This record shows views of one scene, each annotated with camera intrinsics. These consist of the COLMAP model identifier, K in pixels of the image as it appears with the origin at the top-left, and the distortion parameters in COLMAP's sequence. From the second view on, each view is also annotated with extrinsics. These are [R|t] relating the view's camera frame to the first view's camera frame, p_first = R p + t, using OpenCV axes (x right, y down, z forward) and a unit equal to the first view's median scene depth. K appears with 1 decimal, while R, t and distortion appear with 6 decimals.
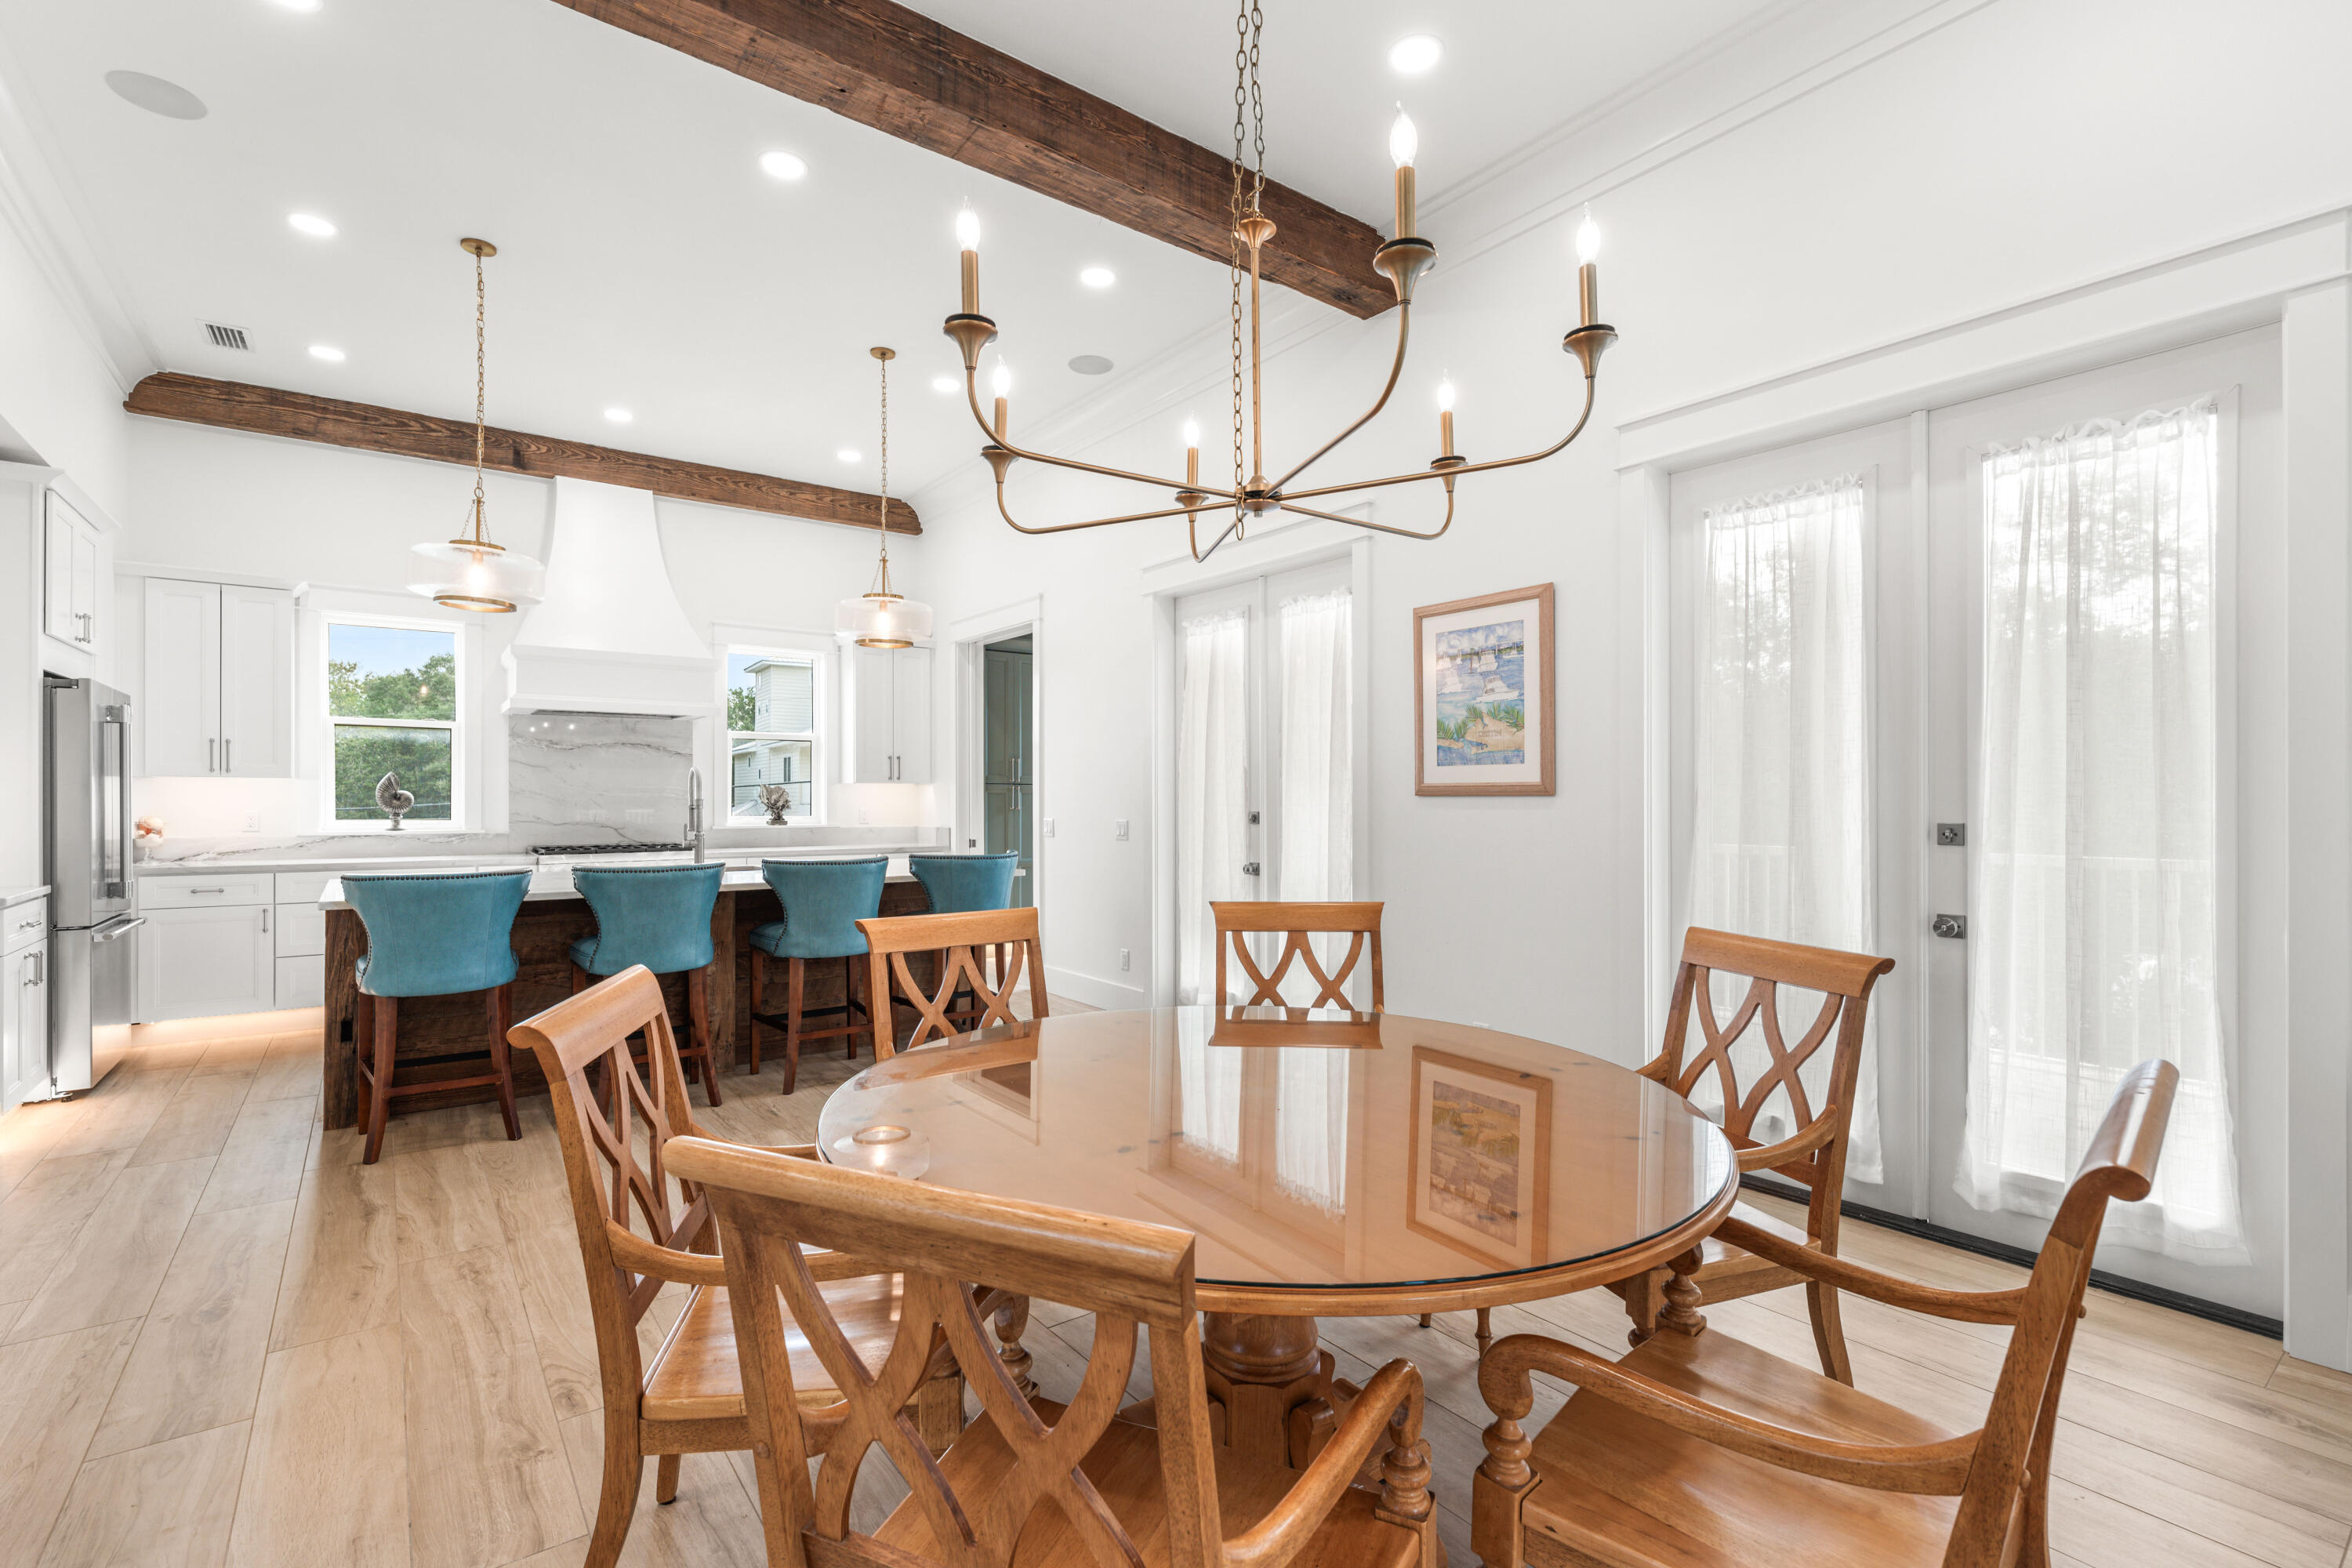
lens RADIAL K [[1059.0, 0, 1174.2], [0, 1059.0, 800.8], [0, 0, 1]] dist [0.002539, 0.000238]
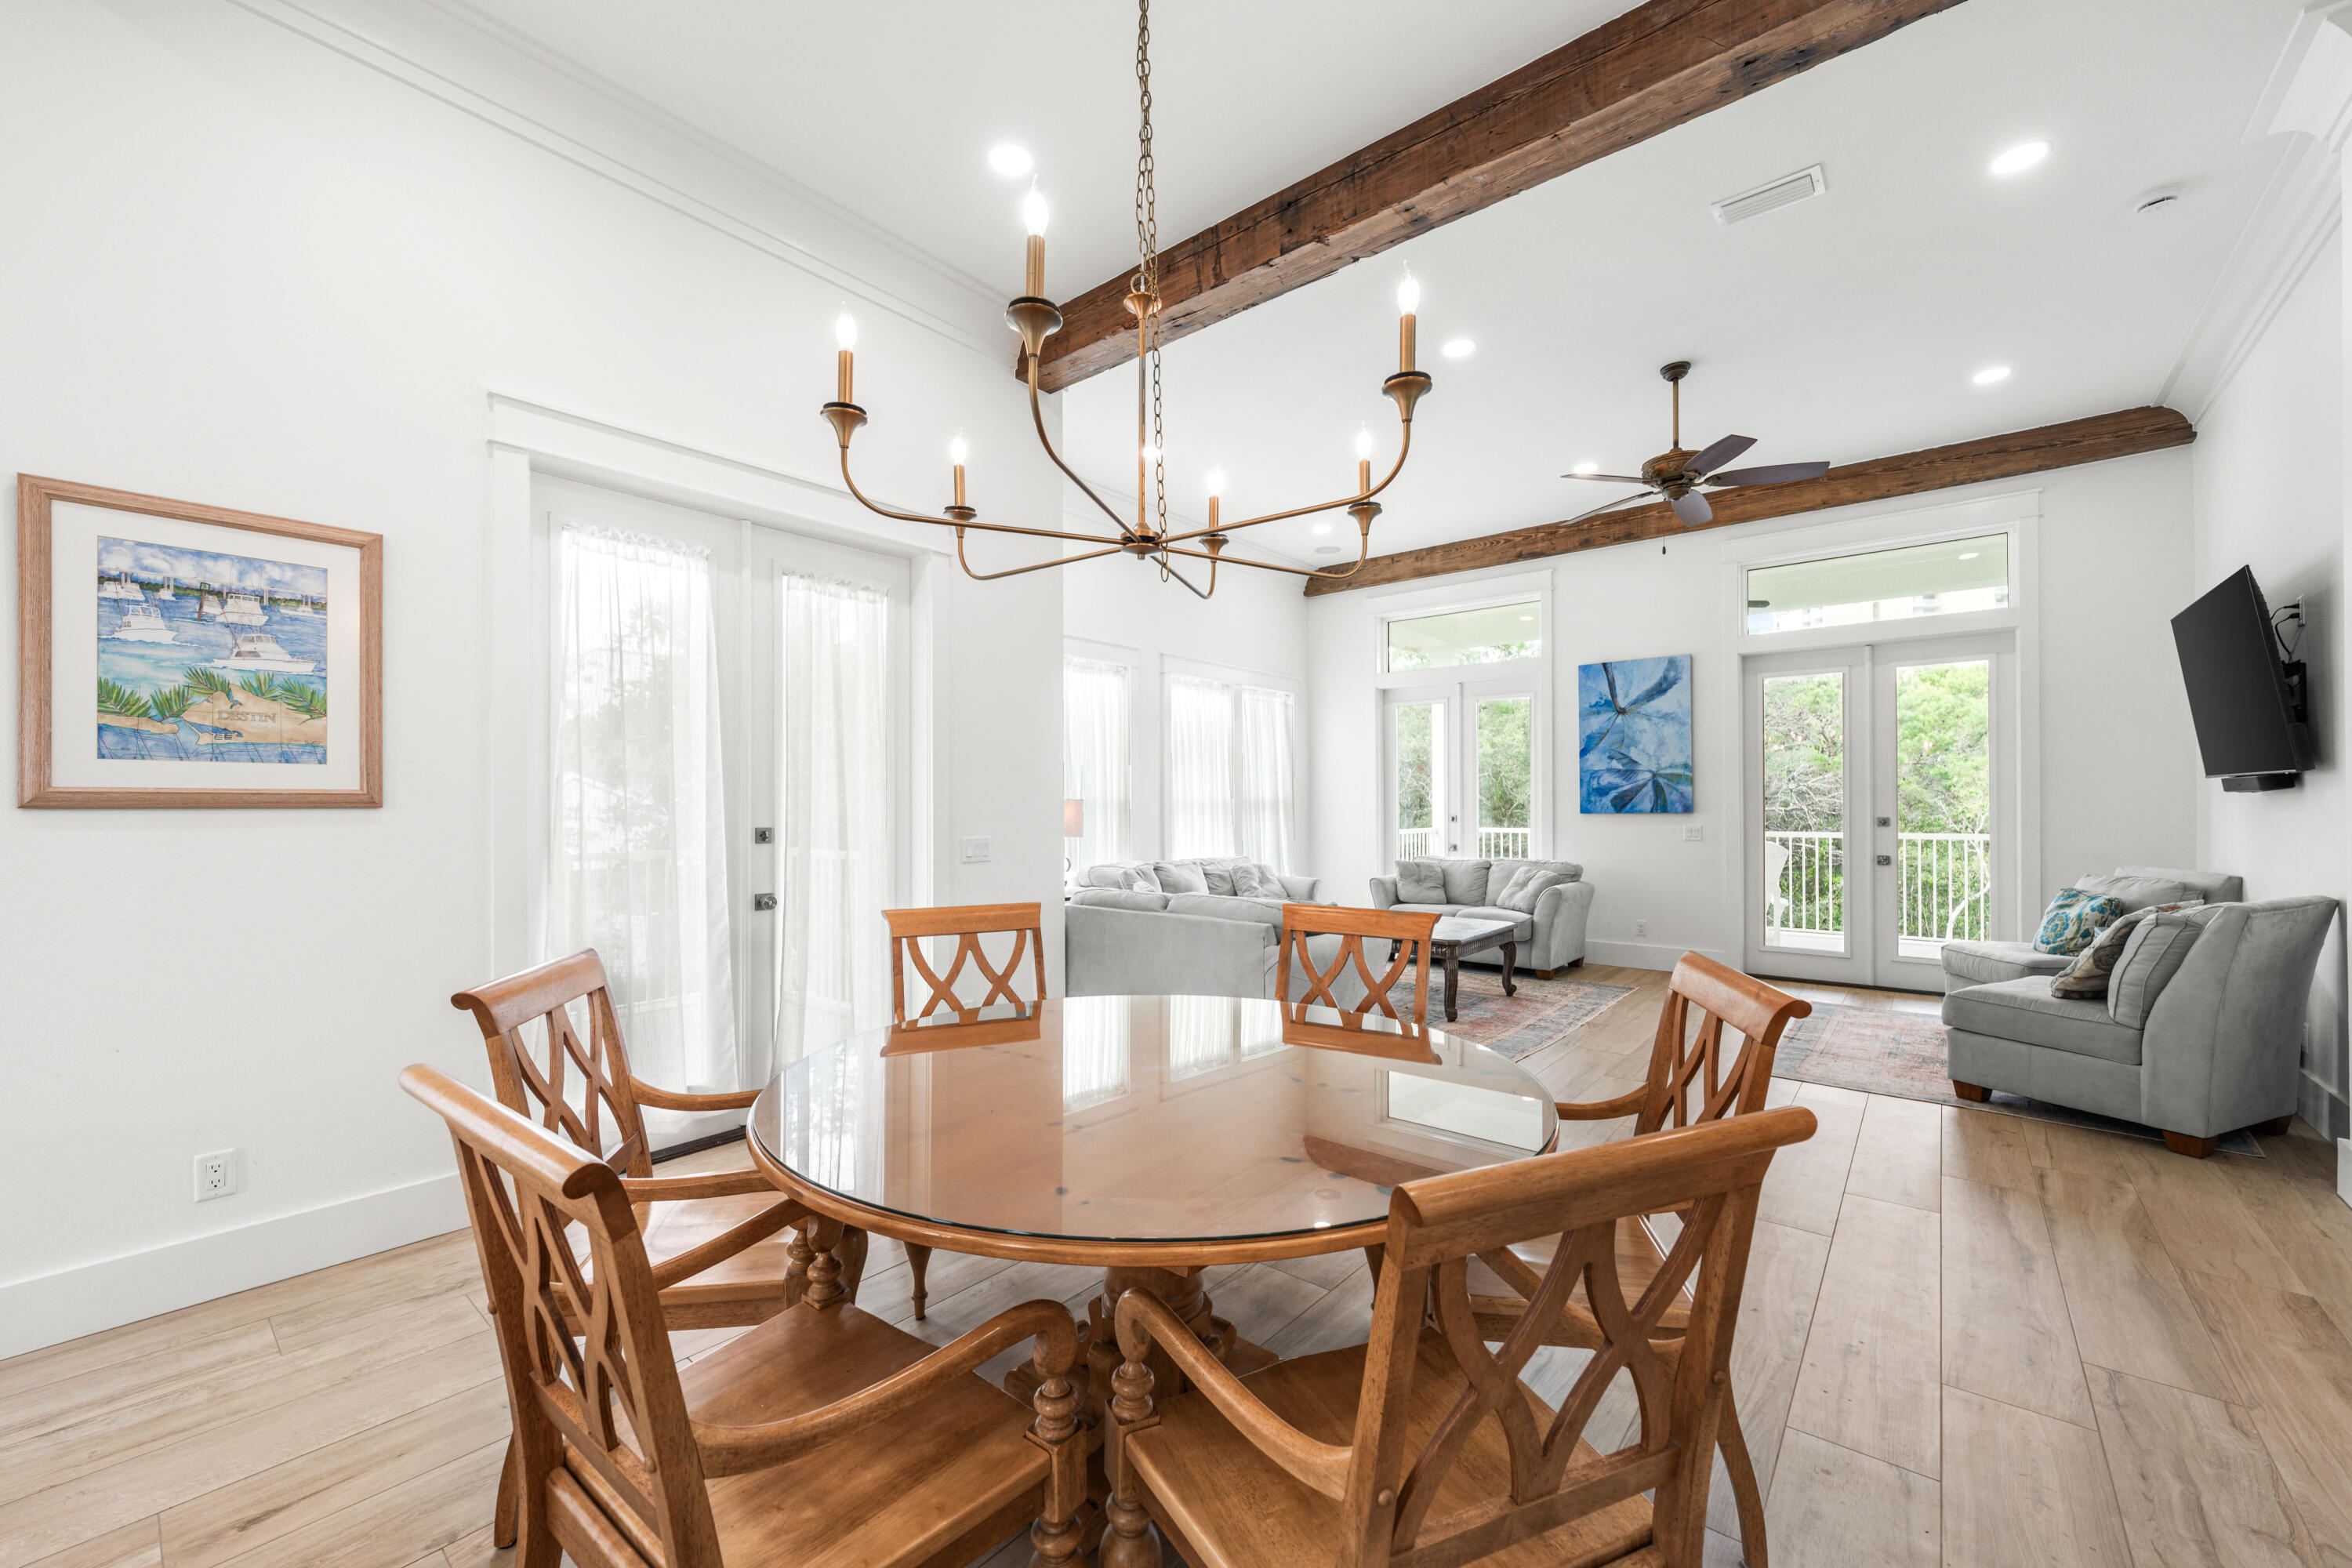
lens RADIAL K [[917.9, 0, 1168.0], [0, 917.9, 806.9], [0, 0, 1]] dist [-0.000291, 0.000347]
pose [[-0.224097, 0.000578, 0.974567, -0.296804], [0.005892, 0.999982, 0.000762, -0.001911], [-0.974549, 0.005913, -0.224097, 0.405114]]
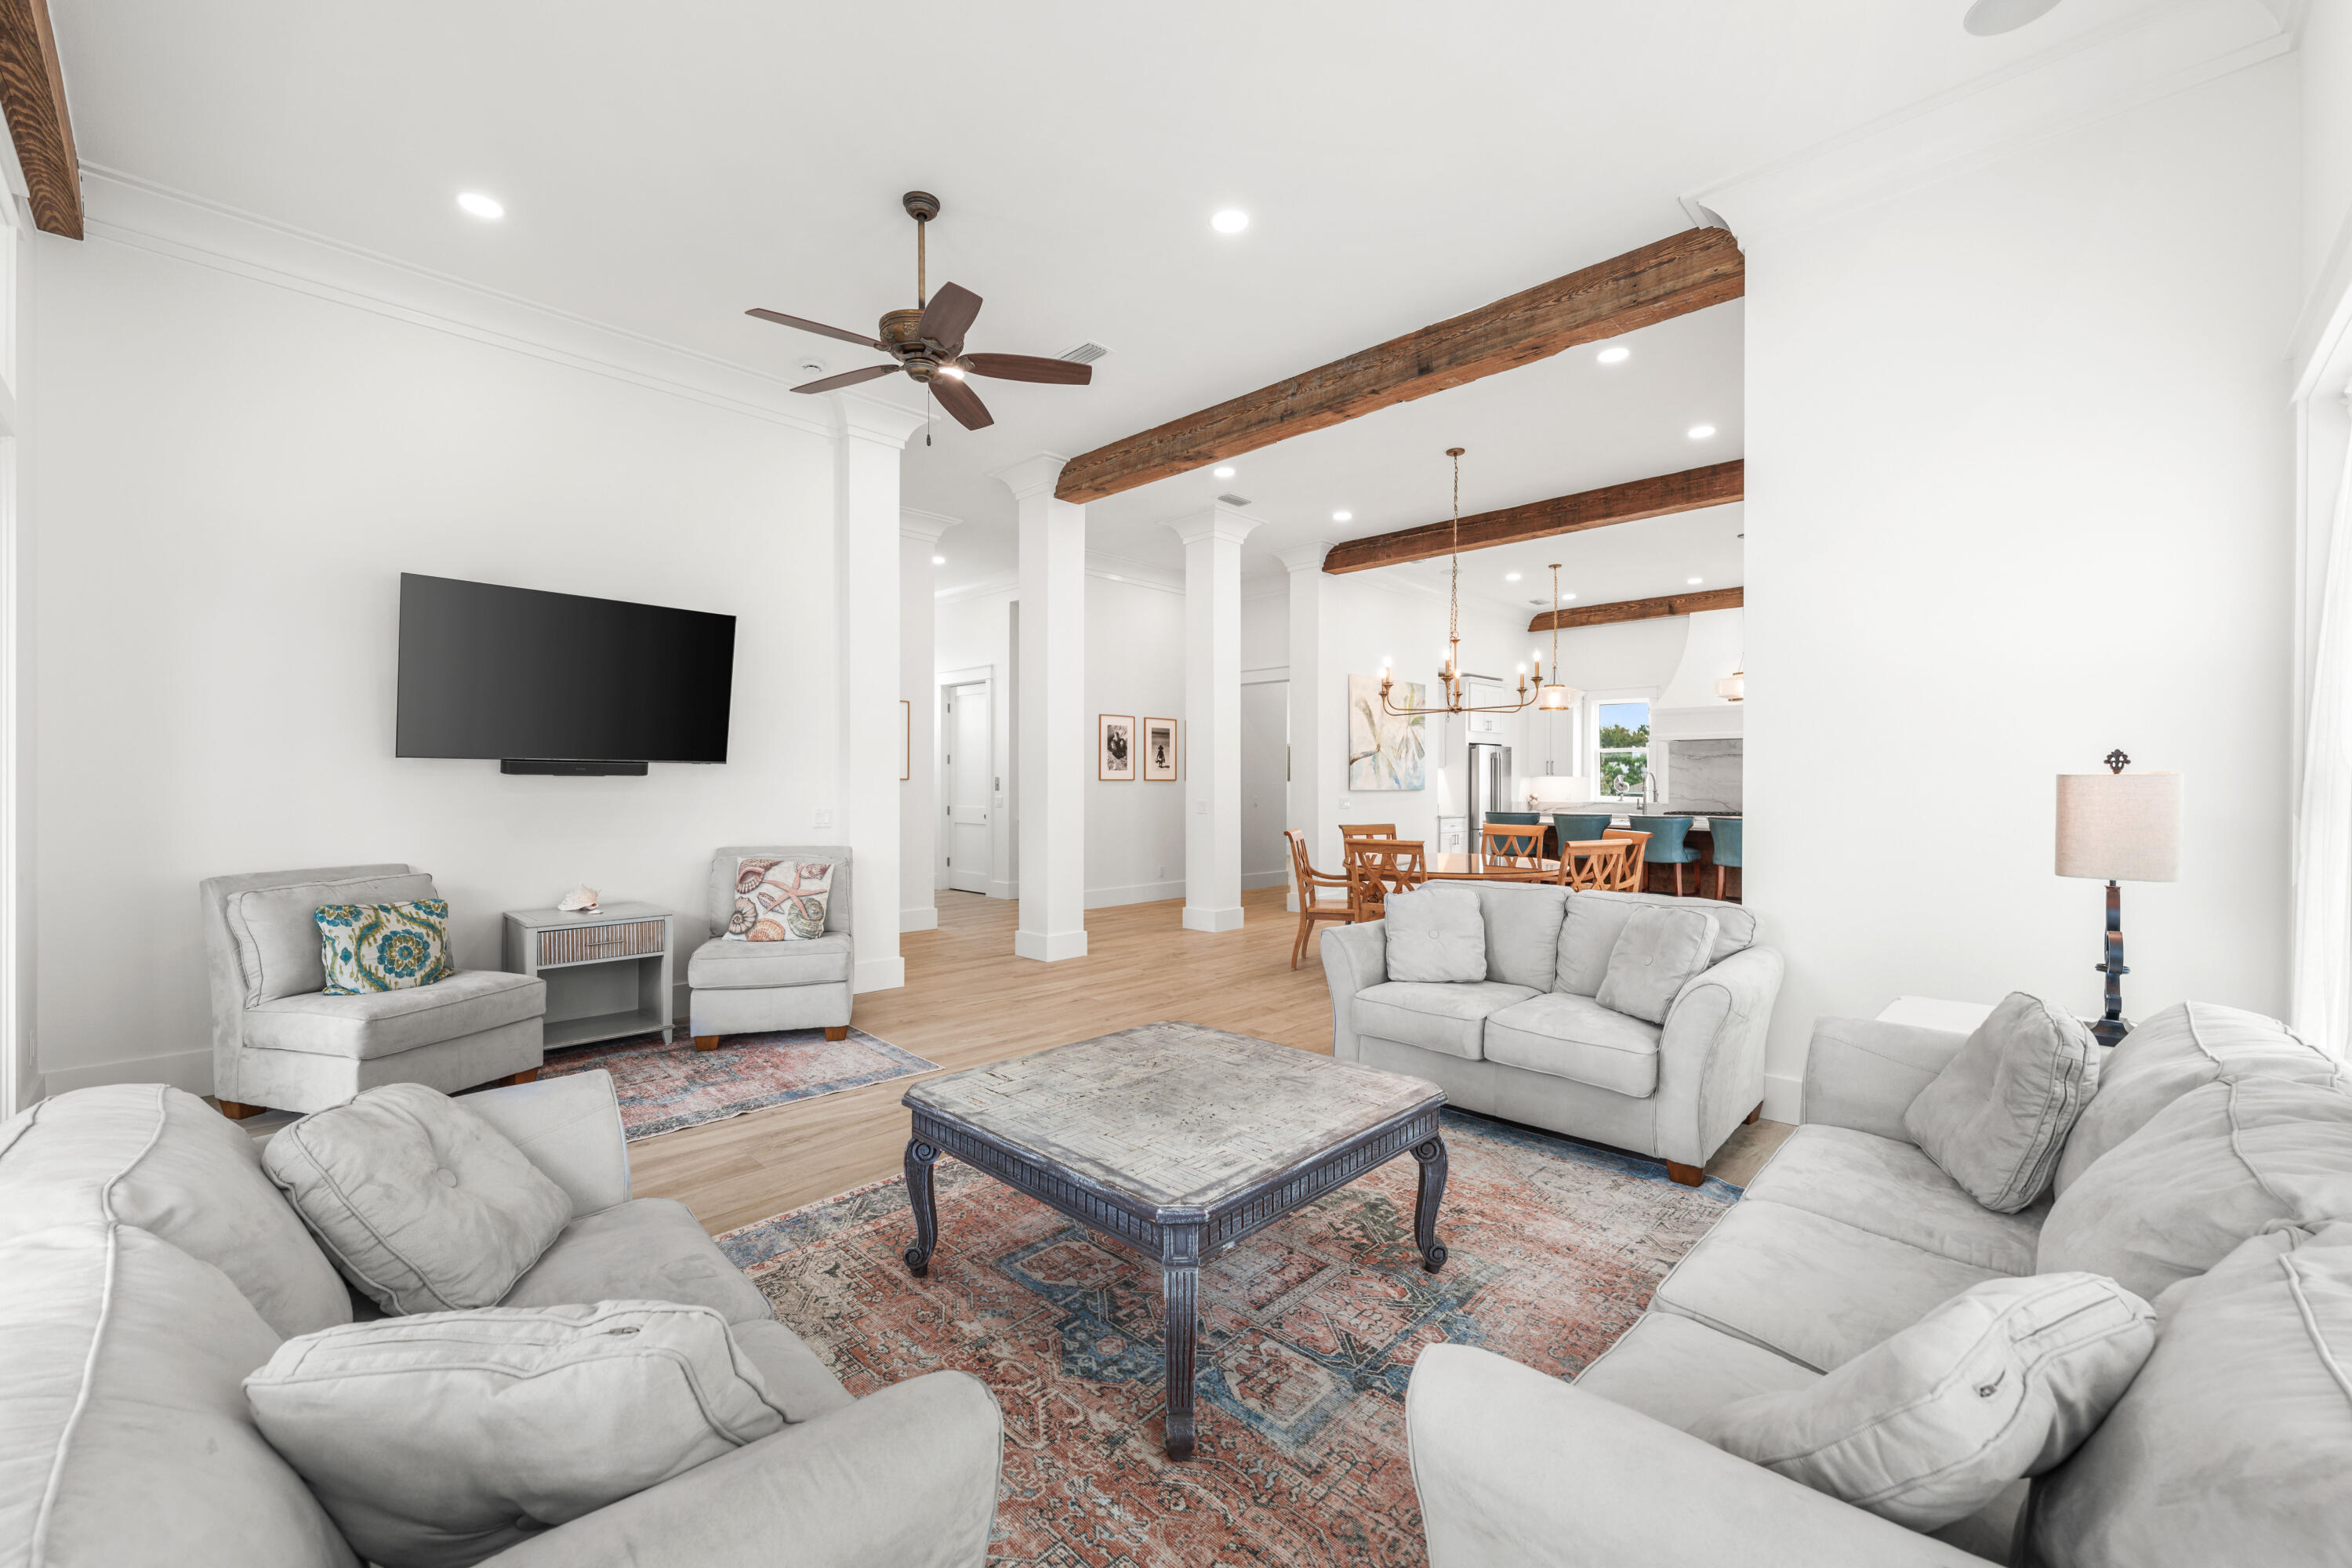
lens RADIAL K [[940.1, 0, 1172.0], [0, 940.1, 780.9], [0, 0, 1]] dist [-0.000171, 0.000015]
pose [[0.150942, -0.000734, -0.988542, 1.121338], [-0.005380, 0.999984, -0.001564, -0.004749], [0.988528, 0.005554, 0.150936, -0.181105]]
